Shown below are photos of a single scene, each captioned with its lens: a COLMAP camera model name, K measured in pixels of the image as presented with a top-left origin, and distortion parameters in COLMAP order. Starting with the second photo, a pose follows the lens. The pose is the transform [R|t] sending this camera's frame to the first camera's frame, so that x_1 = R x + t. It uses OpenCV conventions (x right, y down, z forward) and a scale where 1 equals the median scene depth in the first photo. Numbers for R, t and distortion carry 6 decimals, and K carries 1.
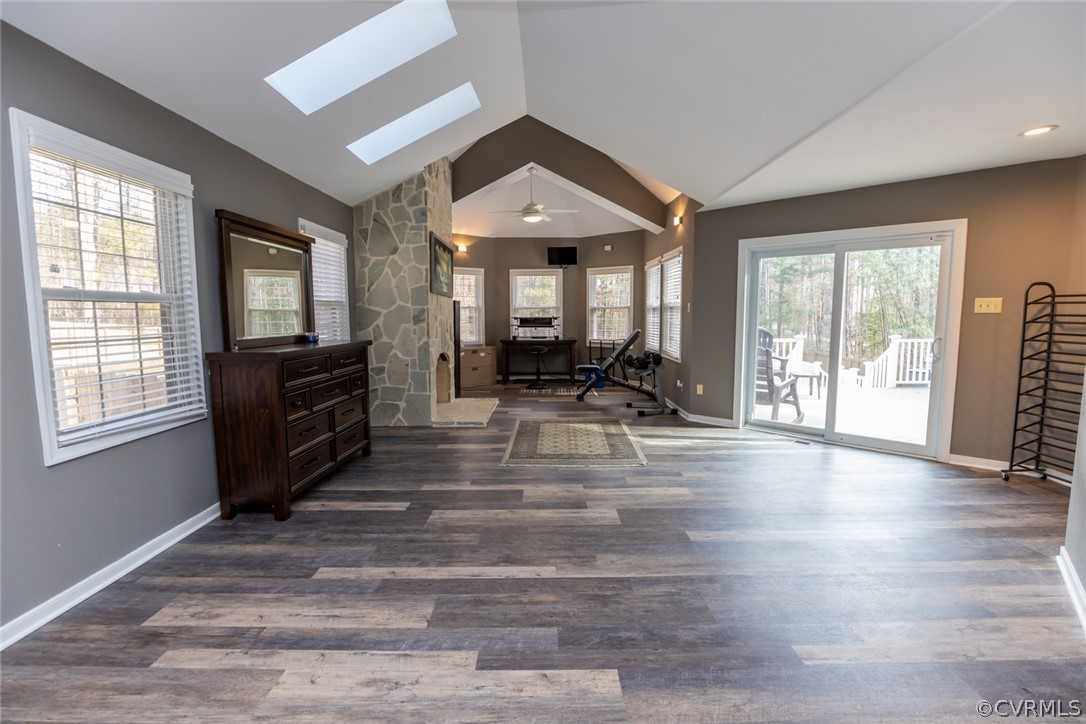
lens RADIAL K [[495.8, 0, 545.0], [0, 495.8, 363.5], [0, 0, 1]] dist [-0.033960, 0.005268]
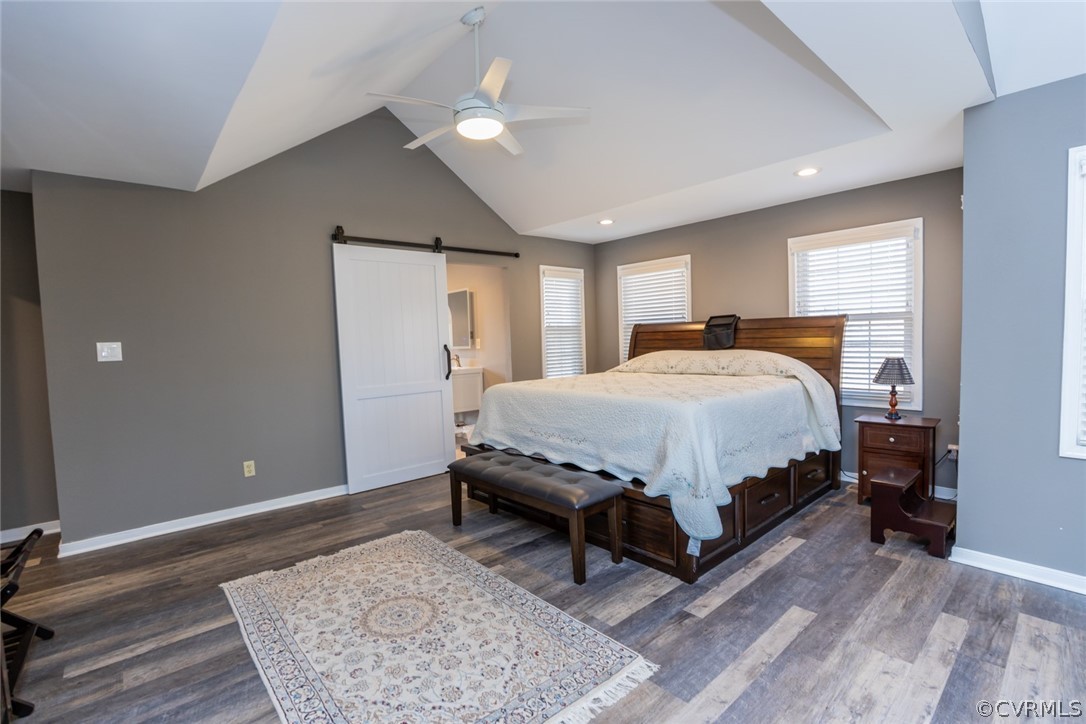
lens RADIAL K [[495.8, 0, 544.6], [0, 495.8, 363.4], [0, 0, 1]] dist [-0.033960, 0.005268]
pose [[-0.751091, 0.058543, -0.657598, 0.257589], [-0.035915, 0.990962, 0.129242, -0.044458], [0.659222, 0.120690, -0.742200, 0.420258]]
